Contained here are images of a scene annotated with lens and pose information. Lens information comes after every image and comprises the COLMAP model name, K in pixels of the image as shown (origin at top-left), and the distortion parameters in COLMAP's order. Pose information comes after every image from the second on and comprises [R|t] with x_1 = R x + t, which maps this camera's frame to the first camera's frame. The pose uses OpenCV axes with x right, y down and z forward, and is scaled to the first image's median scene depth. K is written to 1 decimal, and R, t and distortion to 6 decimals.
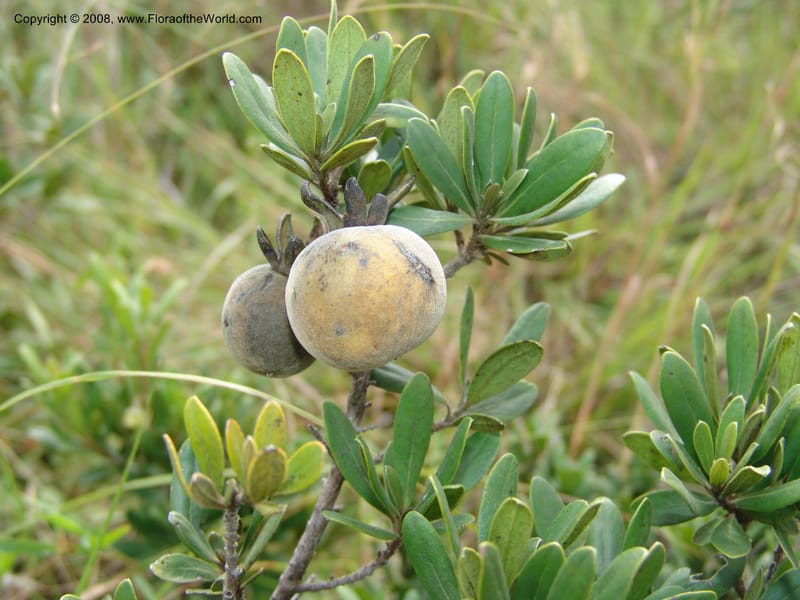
lens RADIAL K [[1103.1, 0, 400.0], [0, 1103.1, 300.0], [0, 0, 1]] dist [0.006895, -0.012198]
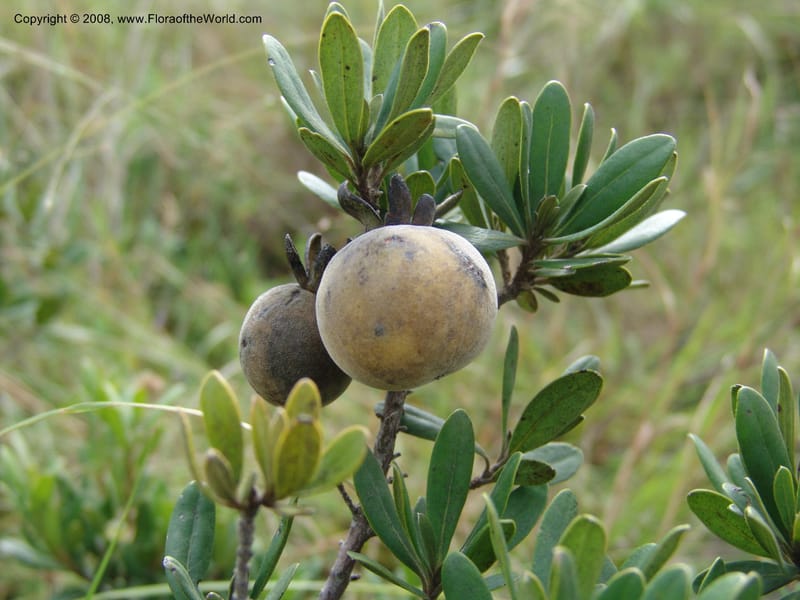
lens RADIAL K [[1103.1, 0, 400.0], [0, 1103.1, 300.0], [0, 0, 1]] dist [0.006895, -0.012198]
pose [[0.999186, 0.039199, 0.009523, -0.043650], [-0.036930, 0.983874, -0.175009, 0.142867], [-0.016229, 0.174515, 0.984521, 0.122087]]
